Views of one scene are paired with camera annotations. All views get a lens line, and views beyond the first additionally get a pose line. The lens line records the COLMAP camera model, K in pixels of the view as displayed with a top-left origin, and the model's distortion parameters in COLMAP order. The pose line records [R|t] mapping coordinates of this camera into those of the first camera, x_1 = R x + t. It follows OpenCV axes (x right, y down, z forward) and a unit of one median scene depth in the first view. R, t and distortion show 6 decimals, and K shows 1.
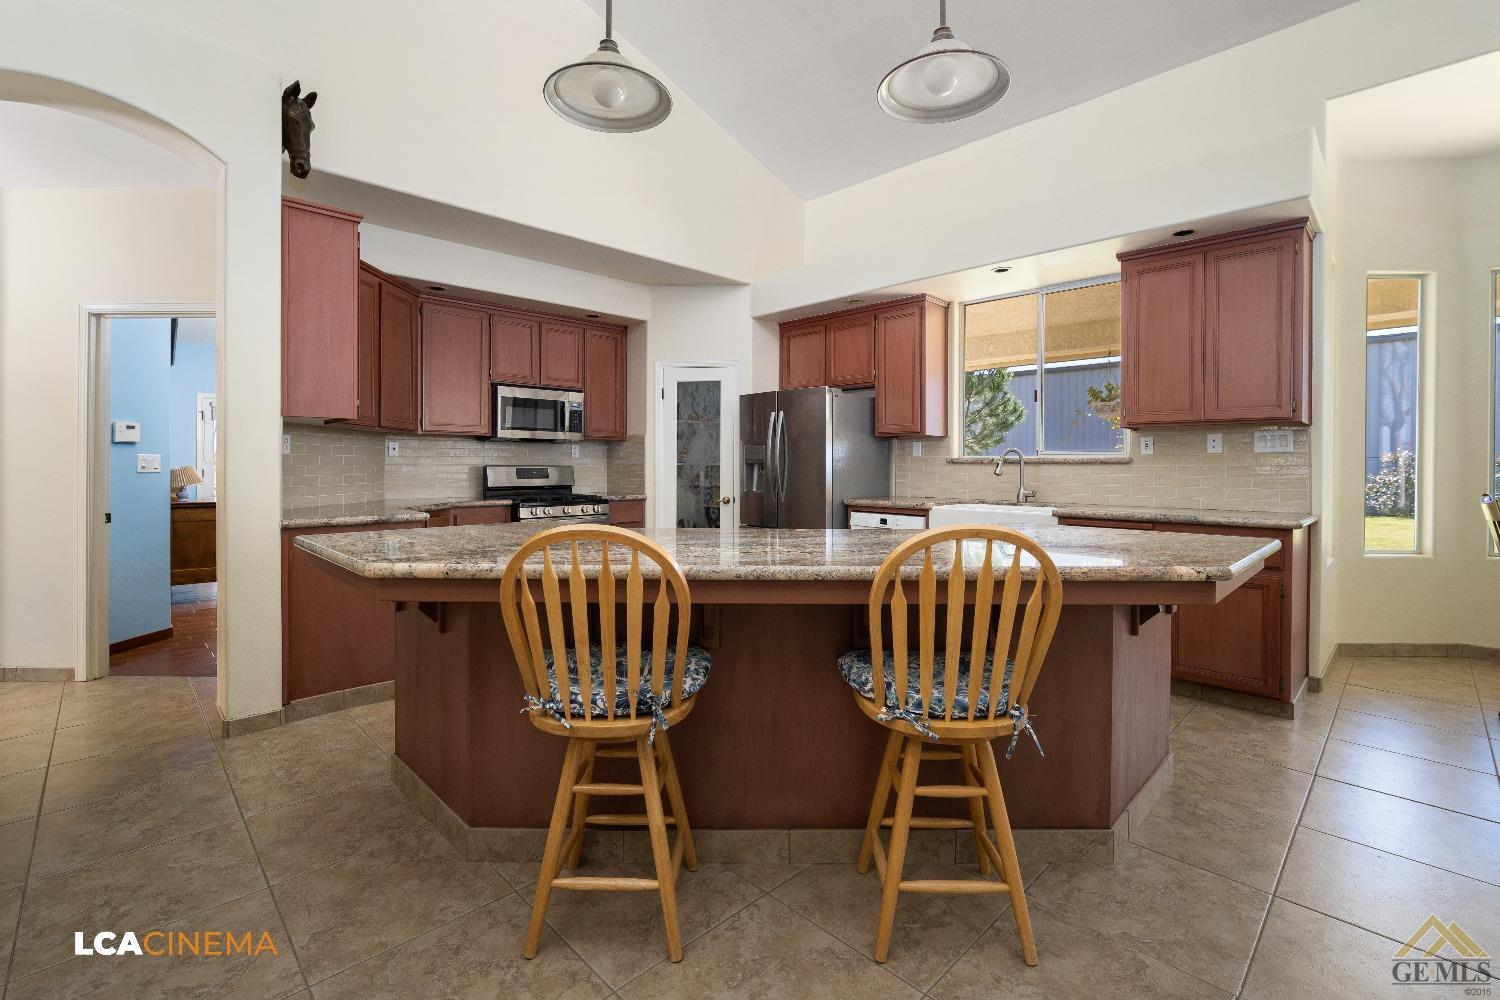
lens RADIAL K [[664.6, 0, 773.3], [0, 664.6, 464.5], [0, 0, 1]] dist [-0.003160, -0.000018]
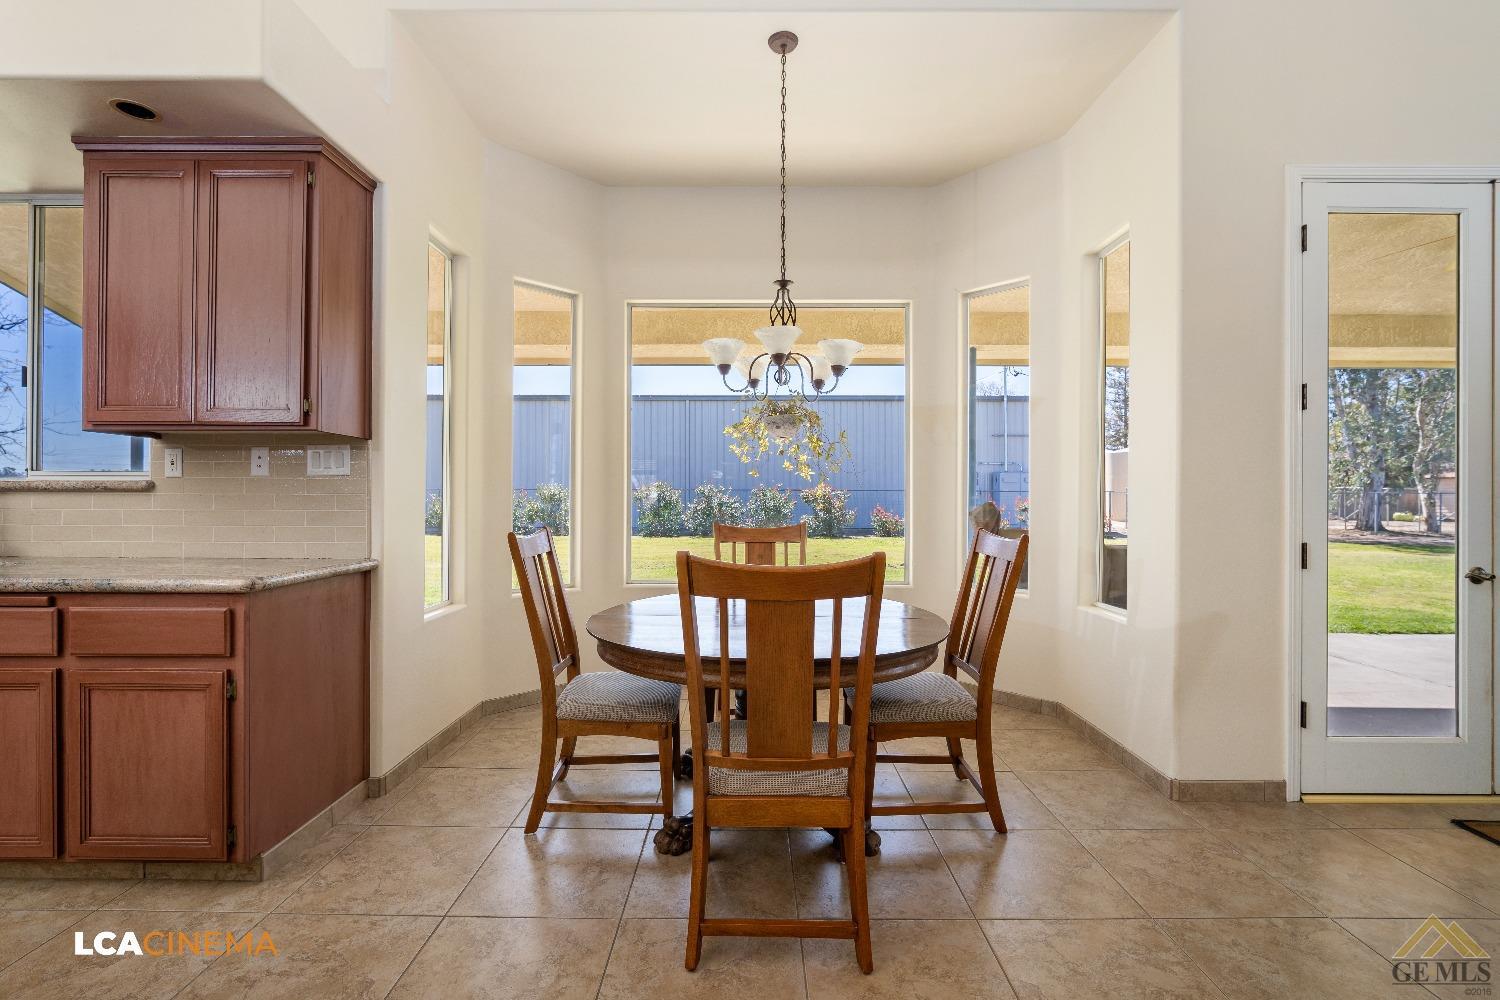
lens RADIAL K [[664.6, 0, 745.5], [0, 664.6, 497.3], [0, 0, 1]] dist [-0.003160, -0.000018]
pose [[0.706183, 0.000680, 0.708029, 0.532458], [-0.003511, 0.999991, 0.002542, 0.001508], [-0.708021, -0.004281, 0.706179, 0.165240]]
